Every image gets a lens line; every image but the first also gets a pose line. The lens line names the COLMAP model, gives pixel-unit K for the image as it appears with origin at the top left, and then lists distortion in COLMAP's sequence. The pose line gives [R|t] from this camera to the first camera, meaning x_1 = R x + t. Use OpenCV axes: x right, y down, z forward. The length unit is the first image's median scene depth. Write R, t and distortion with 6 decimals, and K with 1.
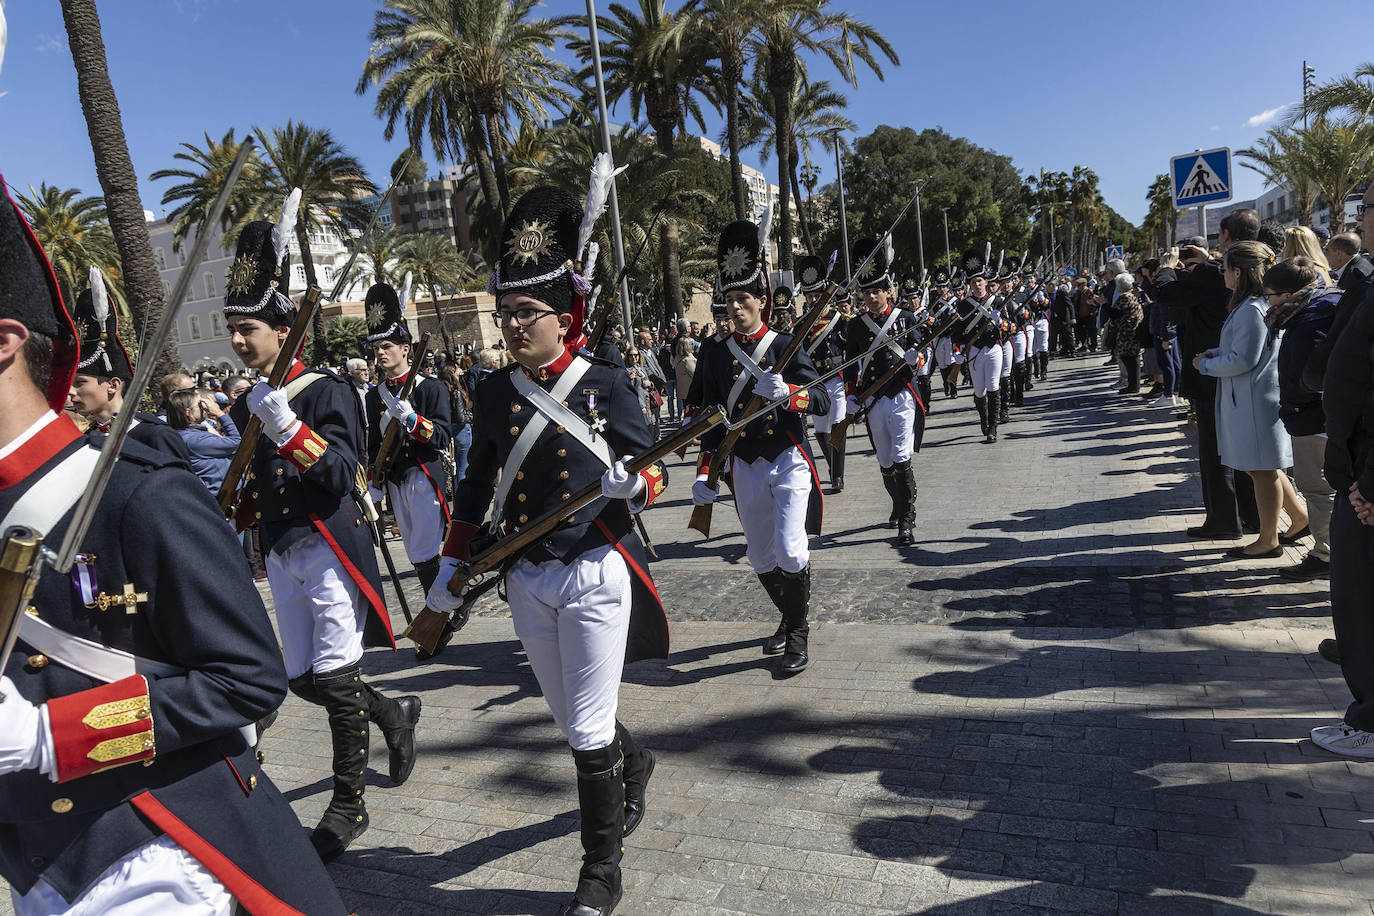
lens RADIAL K [[874.8, 0, 687.0], [0, 874.8, 458.0], [0, 0, 1]] dist [-0.009874, 0.000590]
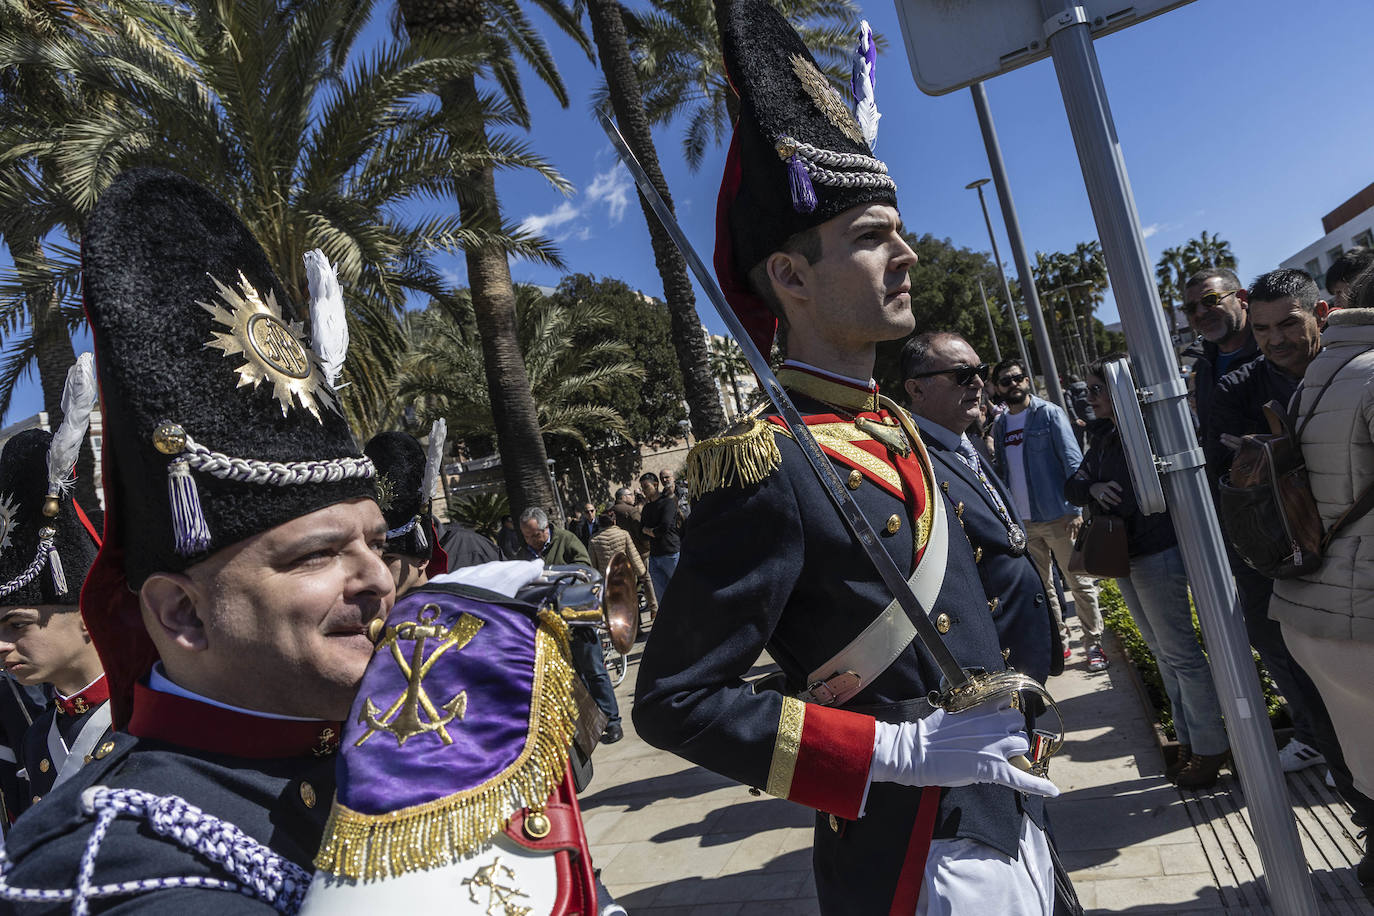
lens RADIAL K [[874.8, 0, 687.0], [0, 874.8, 458.0], [0, 0, 1]] dist [-0.009874, 0.000590]
pose [[0.994241, -0.091837, 0.055228, 0.018446], [0.100046, 0.980138, -0.171229, -0.039407], [-0.038406, 0.175769, 0.983682, 0.249481]]
